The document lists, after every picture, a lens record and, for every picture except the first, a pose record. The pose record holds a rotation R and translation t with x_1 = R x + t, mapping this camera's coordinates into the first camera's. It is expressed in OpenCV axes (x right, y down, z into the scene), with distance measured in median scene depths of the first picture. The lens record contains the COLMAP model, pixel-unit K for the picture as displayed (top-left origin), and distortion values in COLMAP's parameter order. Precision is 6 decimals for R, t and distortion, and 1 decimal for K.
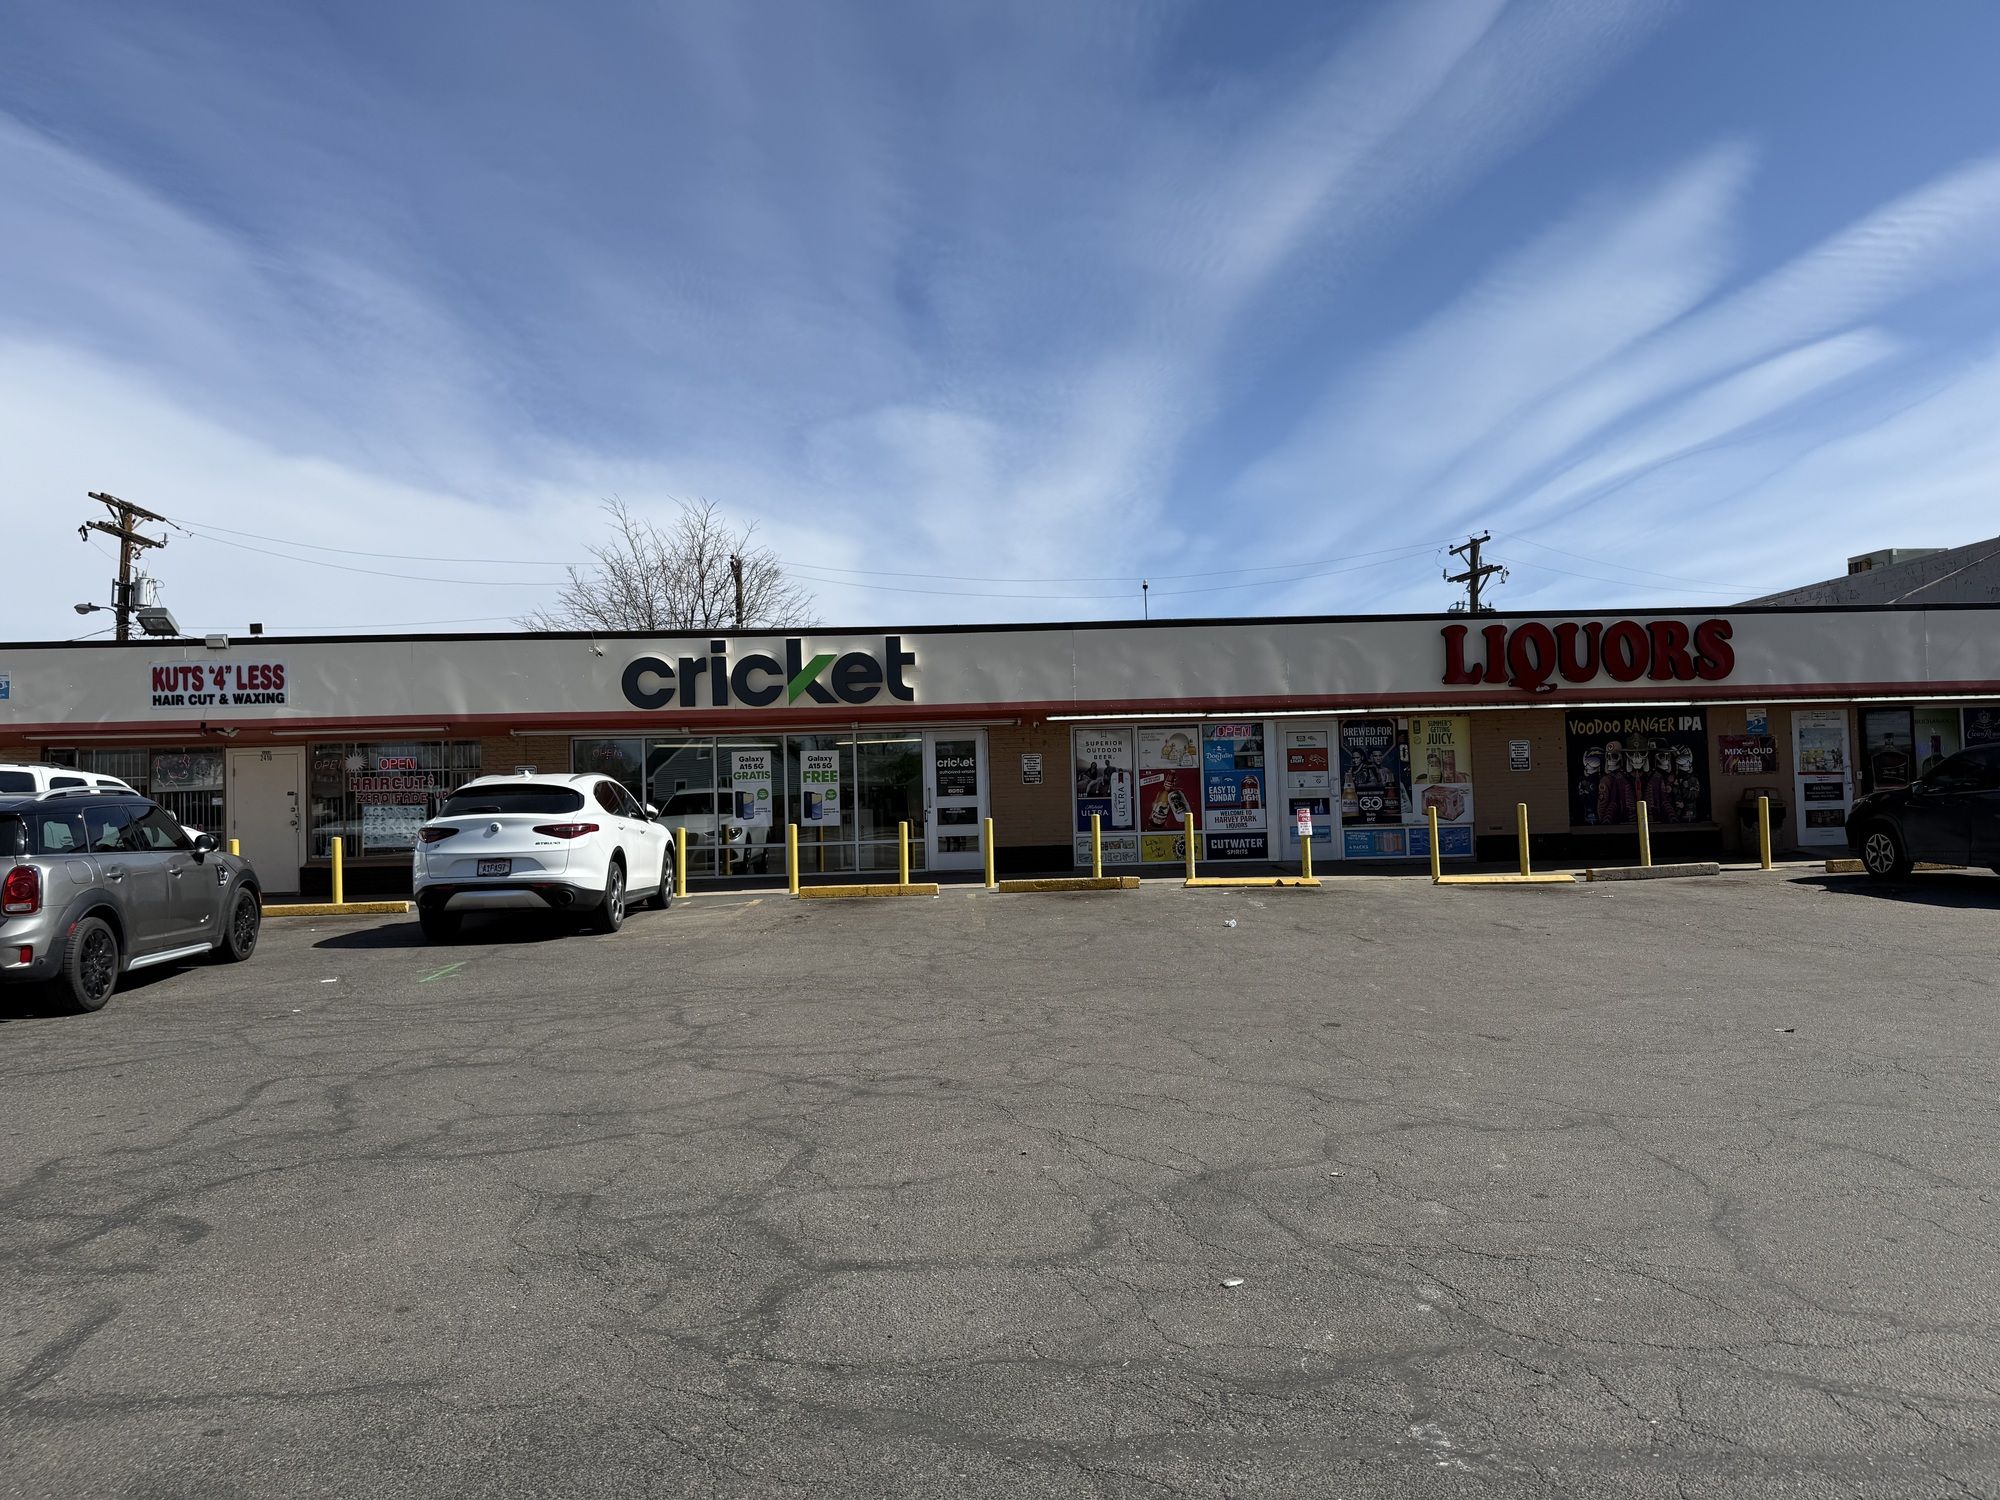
lens RADIAL K [[1405.4, 0, 991.6], [0, 1405.4, 751.3], [0, 0, 1]] dist [0.072566, -0.090174]
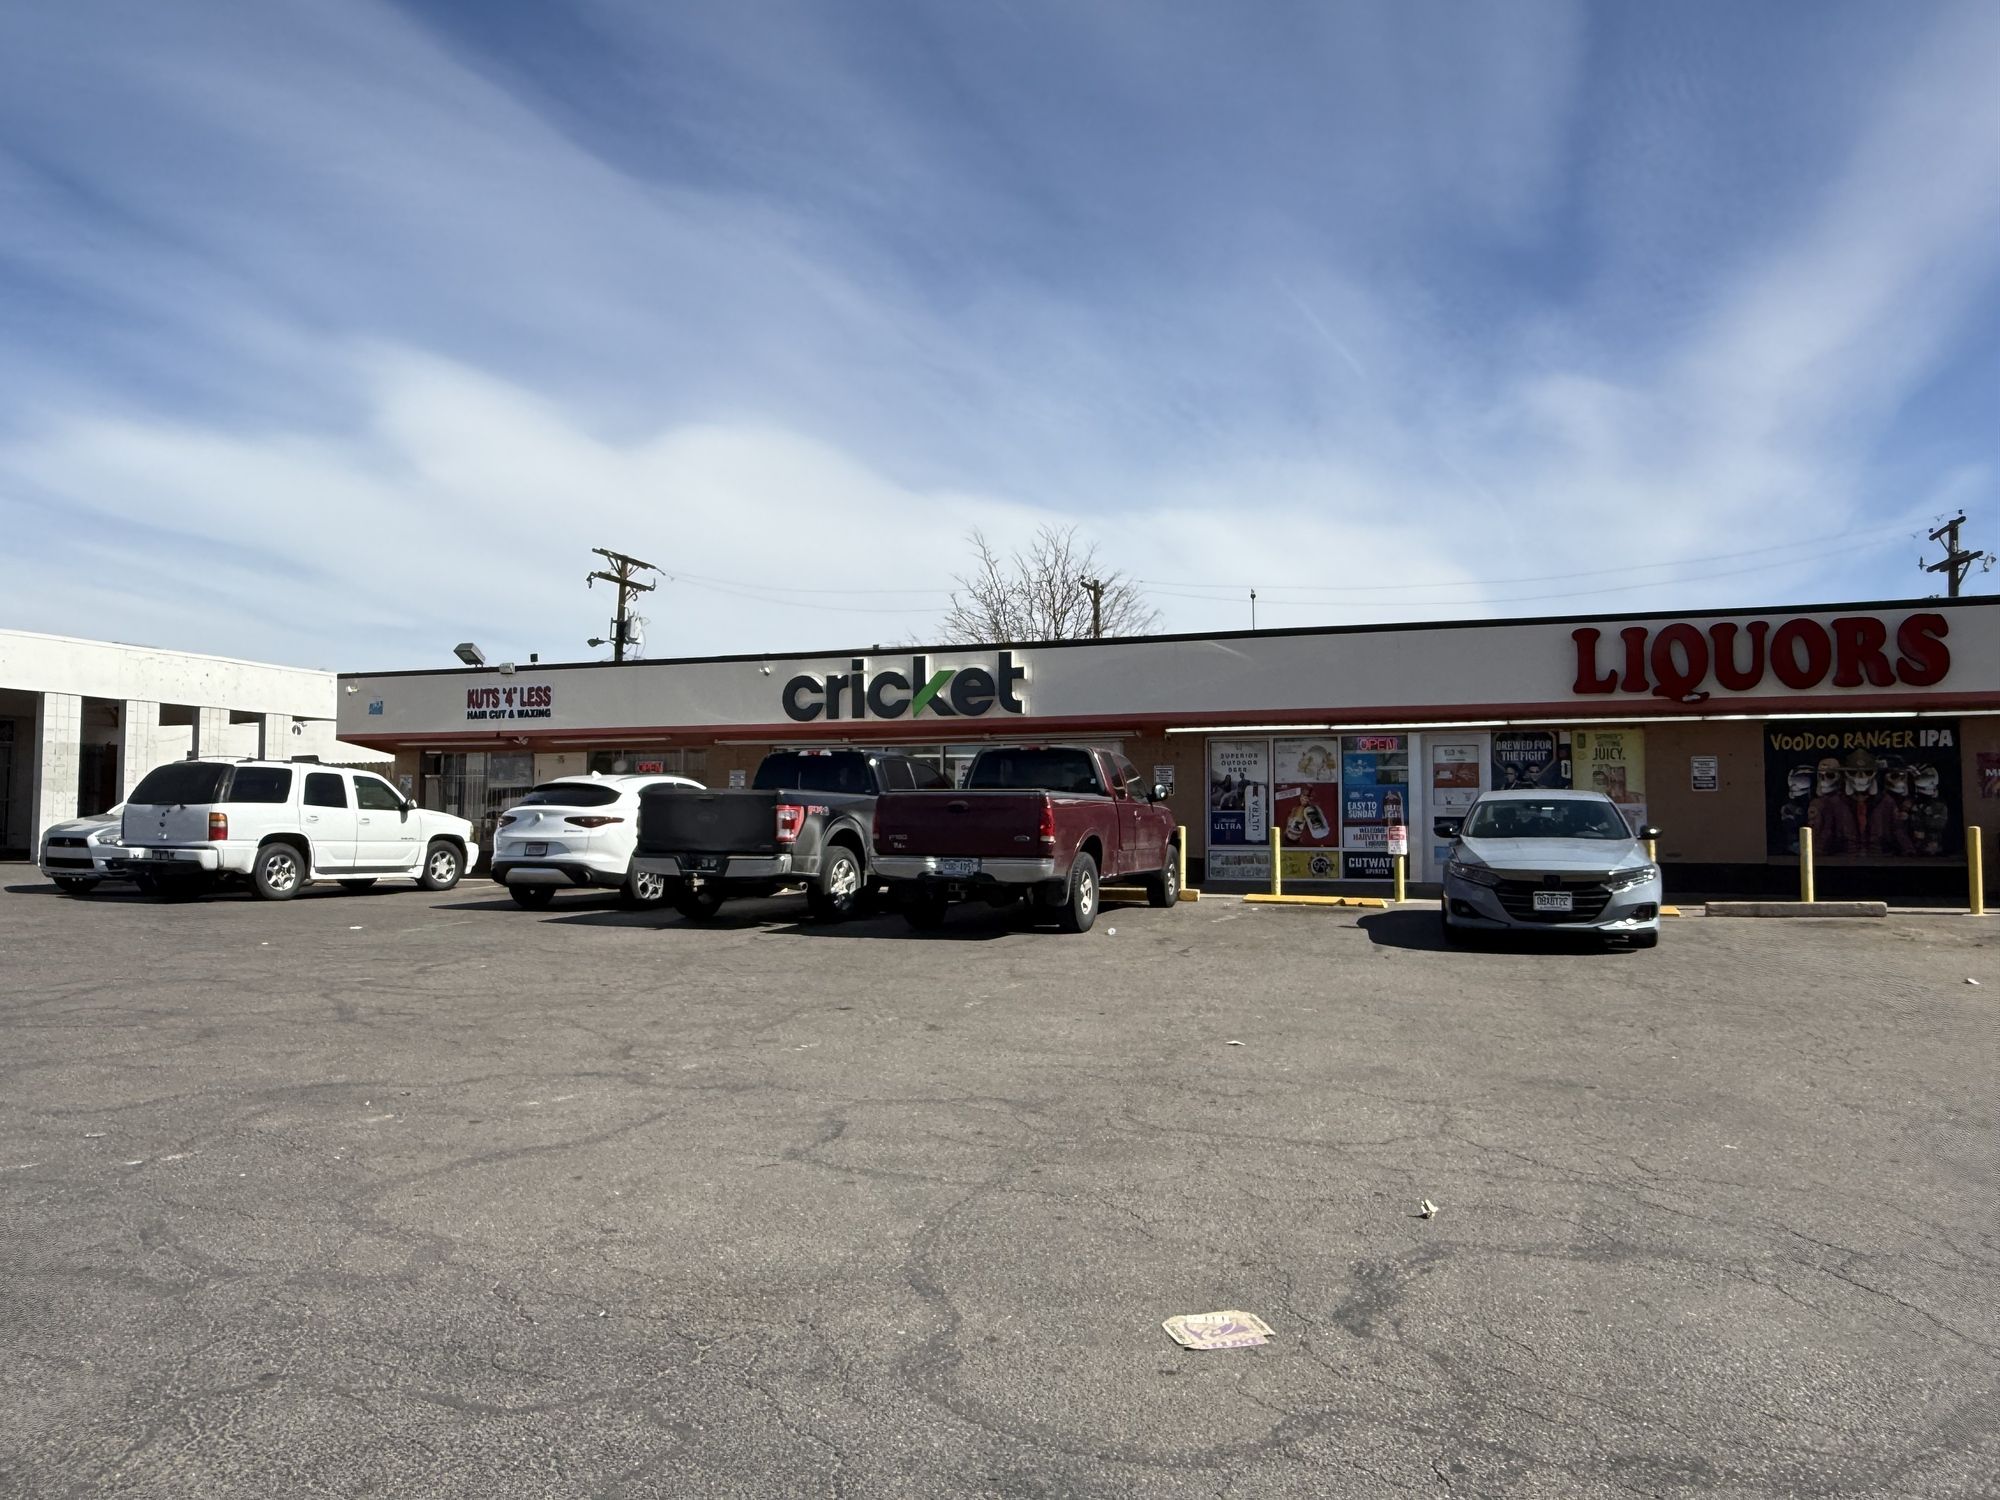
lens RADIAL K [[1405.4, 0, 988.5], [0, 1405.4, 735.6], [0, 0, 1]] dist [0.072566, -0.090174]
pose [[0.917603, 0.002993, -0.397486, 0.344749], [-0.011614, 0.999747, -0.019282, 0.001673], [0.397328, 0.022309, 0.917406, 0.016282]]
